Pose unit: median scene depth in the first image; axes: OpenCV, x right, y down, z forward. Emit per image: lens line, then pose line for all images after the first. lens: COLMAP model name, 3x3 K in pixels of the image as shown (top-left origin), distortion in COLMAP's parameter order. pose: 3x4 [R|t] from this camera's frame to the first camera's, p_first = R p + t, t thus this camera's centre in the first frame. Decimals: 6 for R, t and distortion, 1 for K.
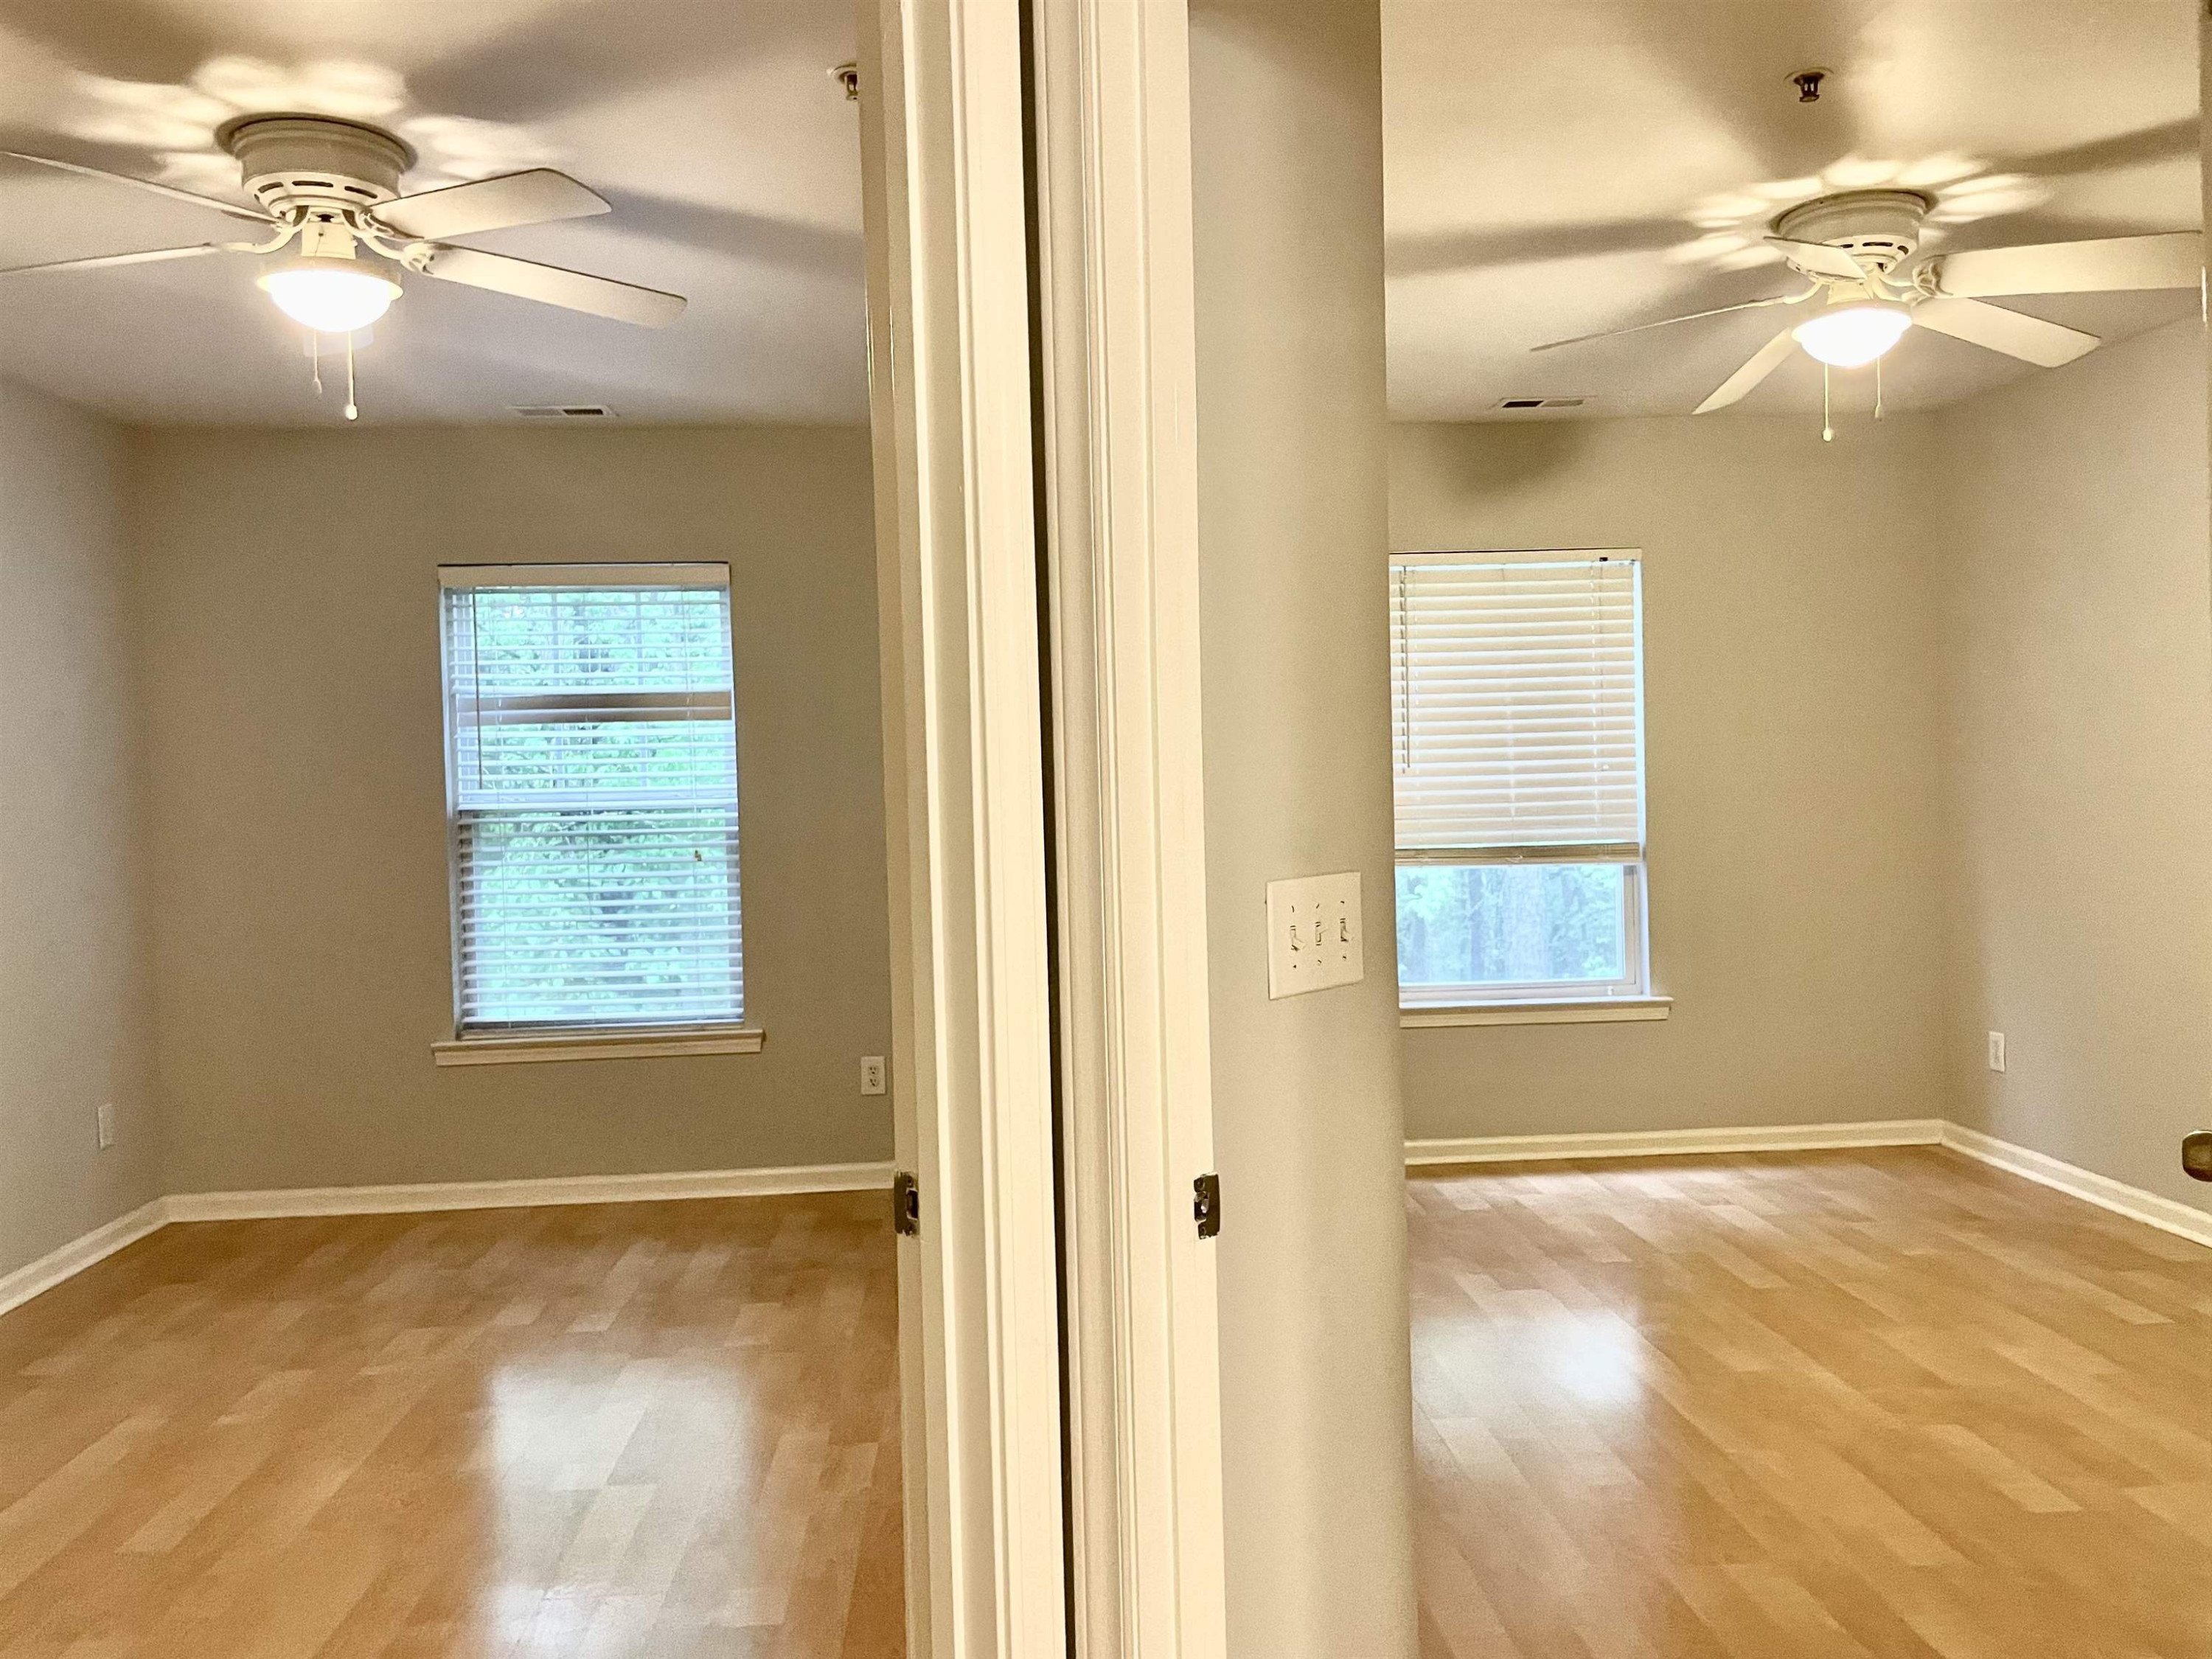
lens RADIAL K [[1637.8, 0, 1106.0], [0, 1637.8, 829.5], [0, 0, 1]] dist [0.074772, -0.101156]
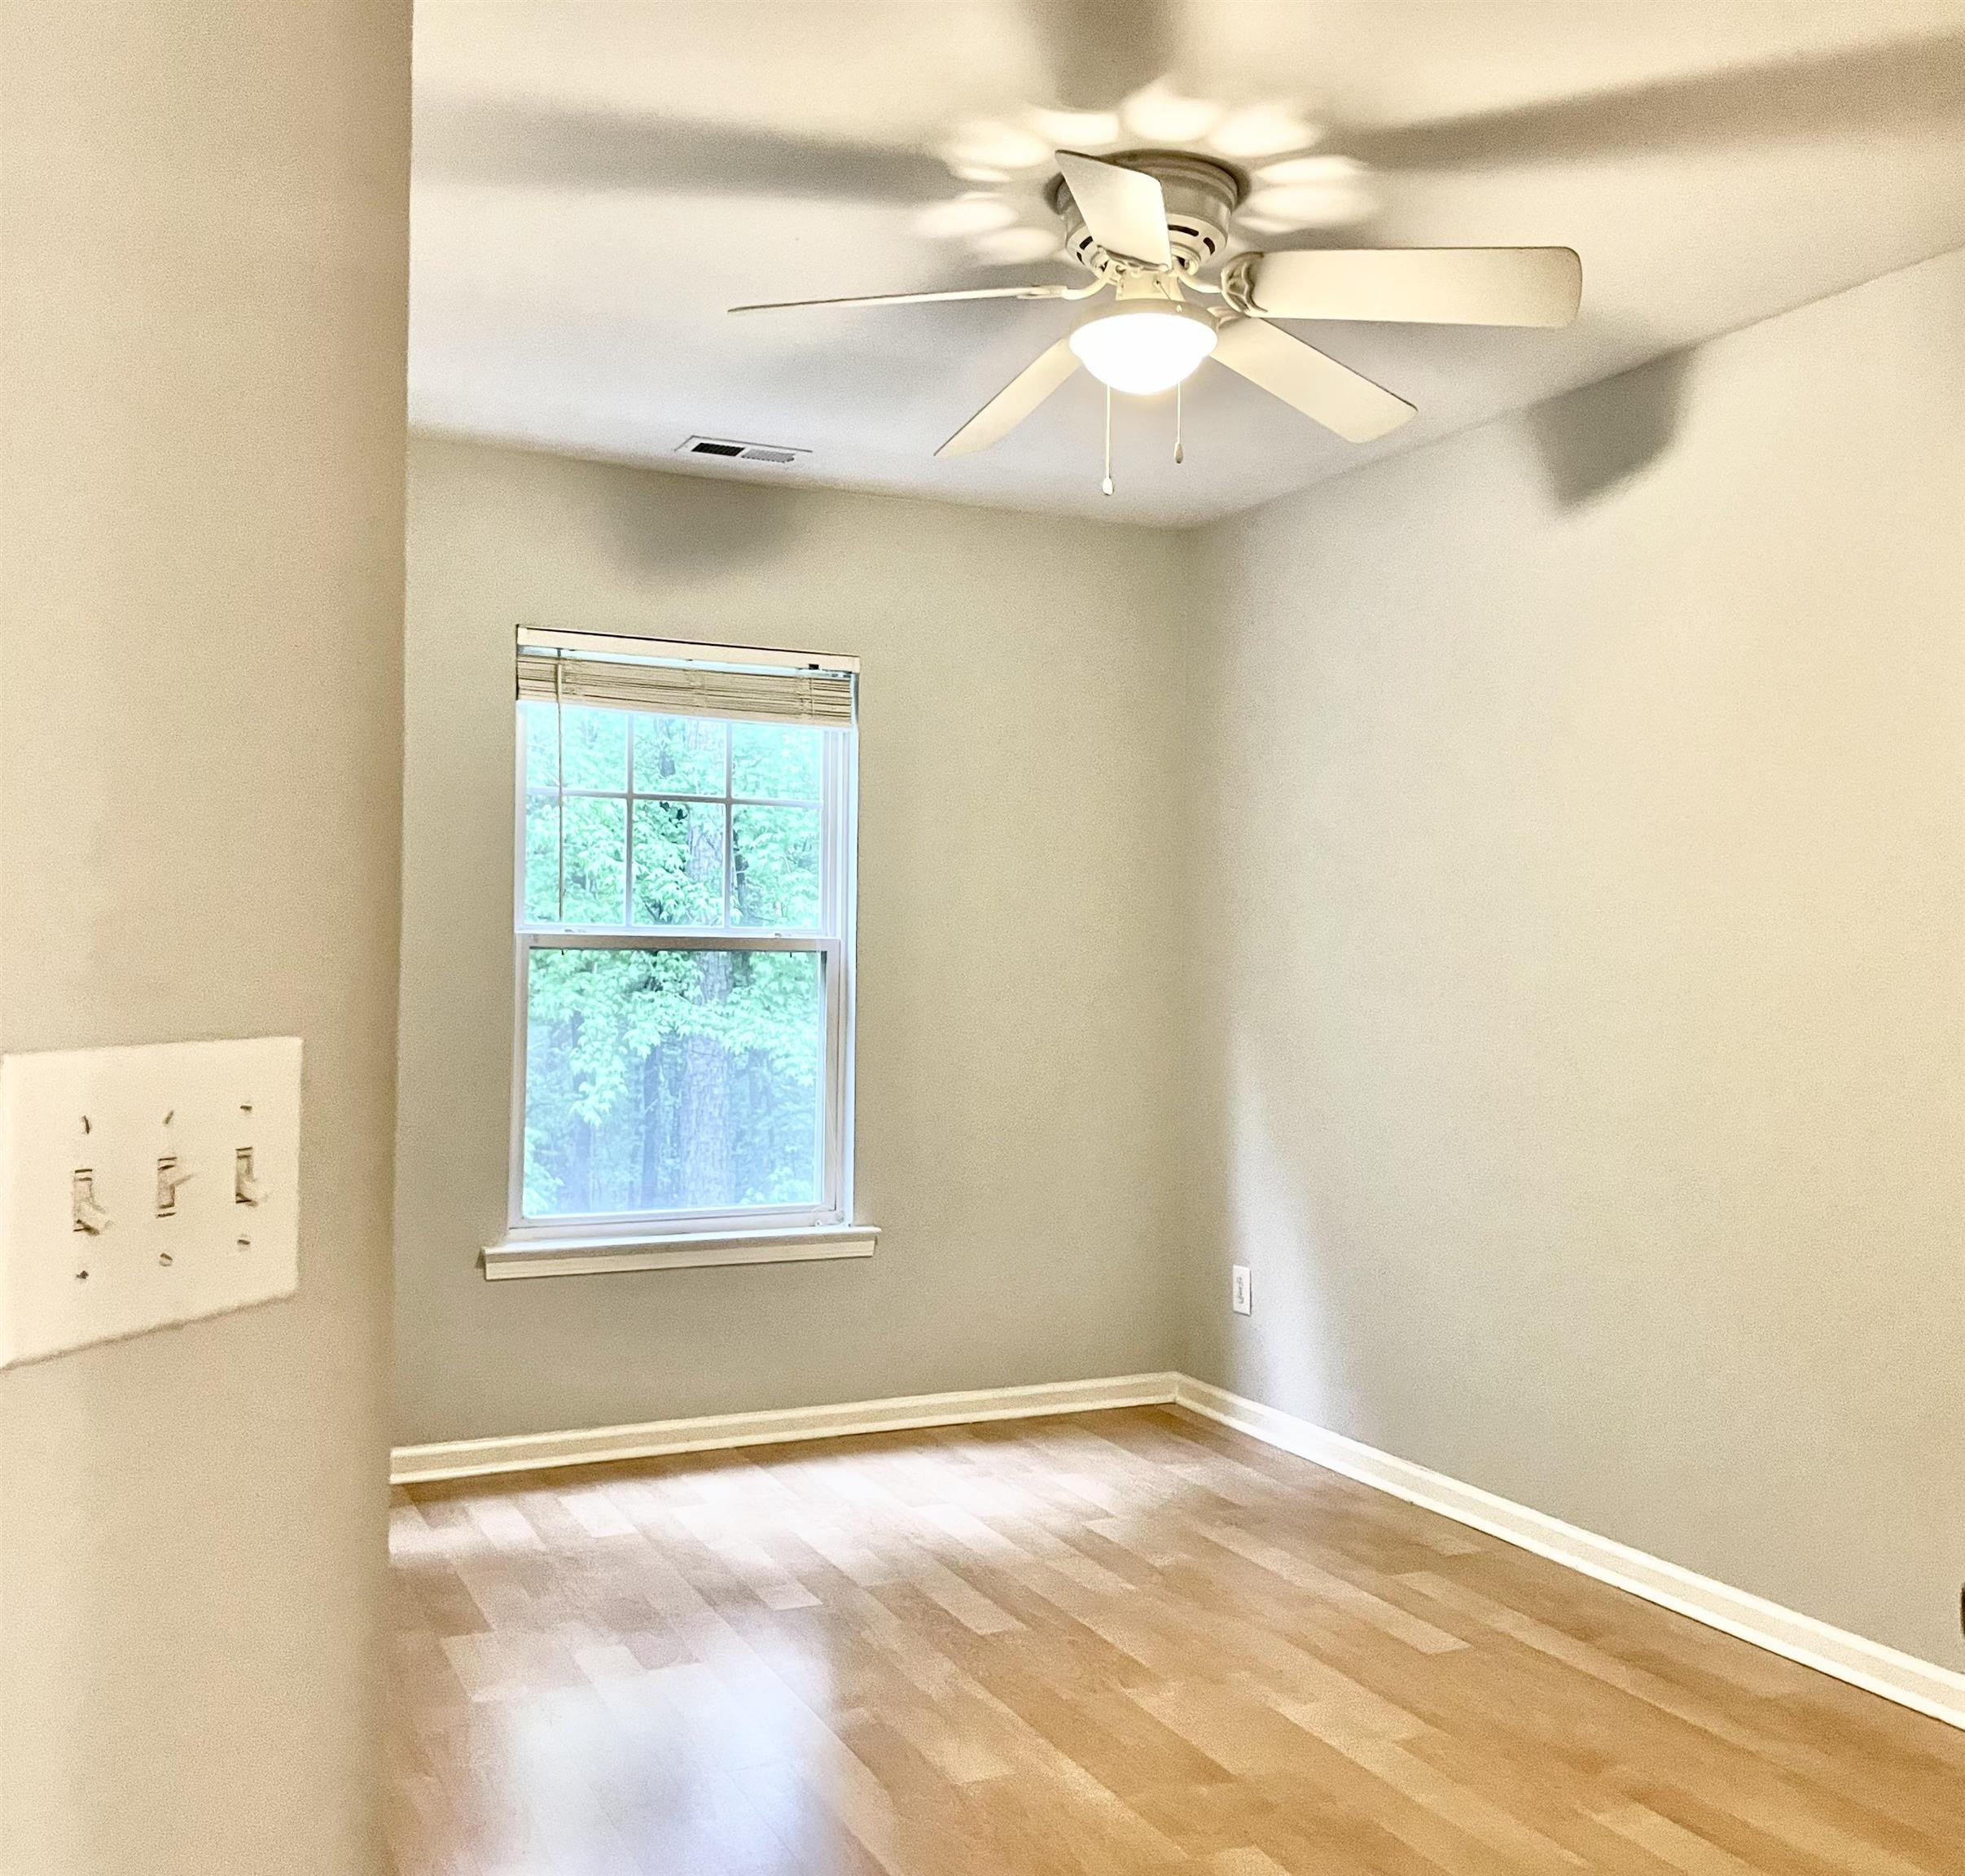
lens RADIAL K [[1829.0, 0, 920.1], [0, 1829.0, 937.1], [0, 0, 1]] dist [0.095009, -0.000014]
pose [[0.934554, 0.044181, 0.353069, 0.067993], [-0.028252, 0.998342, -0.050145, 0.009947], [-0.354699, 0.036888, 0.934253, 0.250170]]
